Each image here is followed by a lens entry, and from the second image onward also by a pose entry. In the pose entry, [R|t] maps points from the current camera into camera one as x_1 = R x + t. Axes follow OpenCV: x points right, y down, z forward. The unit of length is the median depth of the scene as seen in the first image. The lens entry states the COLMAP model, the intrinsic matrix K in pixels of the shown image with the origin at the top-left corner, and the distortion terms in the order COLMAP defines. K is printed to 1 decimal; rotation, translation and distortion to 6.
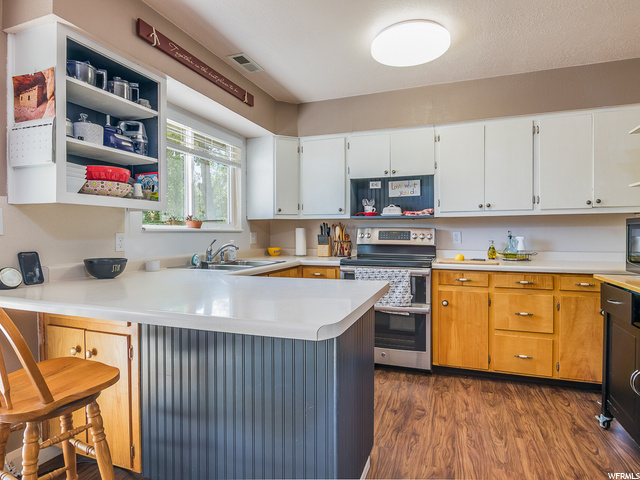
lens RADIAL K [[365.0, 0, 315.3], [0, 365.0, 234.1], [0, 0, 1]] dist [-0.002487, -0.001364]
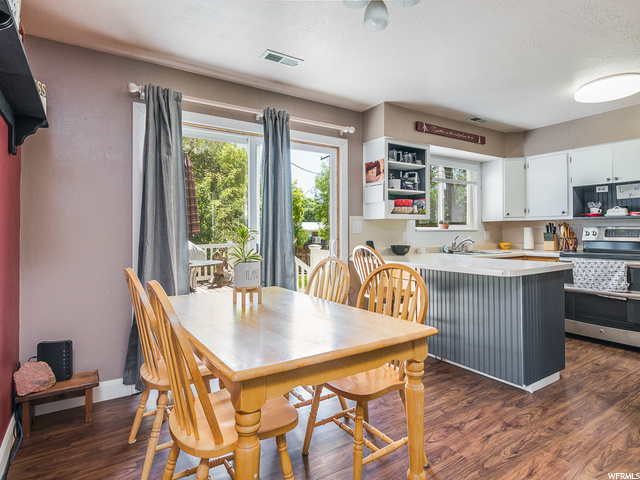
lens RADIAL K [[365.0, 0, 315.3], [0, 365.0, 234.1], [0, 0, 1]] dist [-0.002487, -0.001364]
pose [[0.804617, -0.000134, -0.593795, 0.150660], [0.003857, 0.999980, 0.005000, -0.003292], [0.593782, -0.006313, 0.804601, -0.578106]]
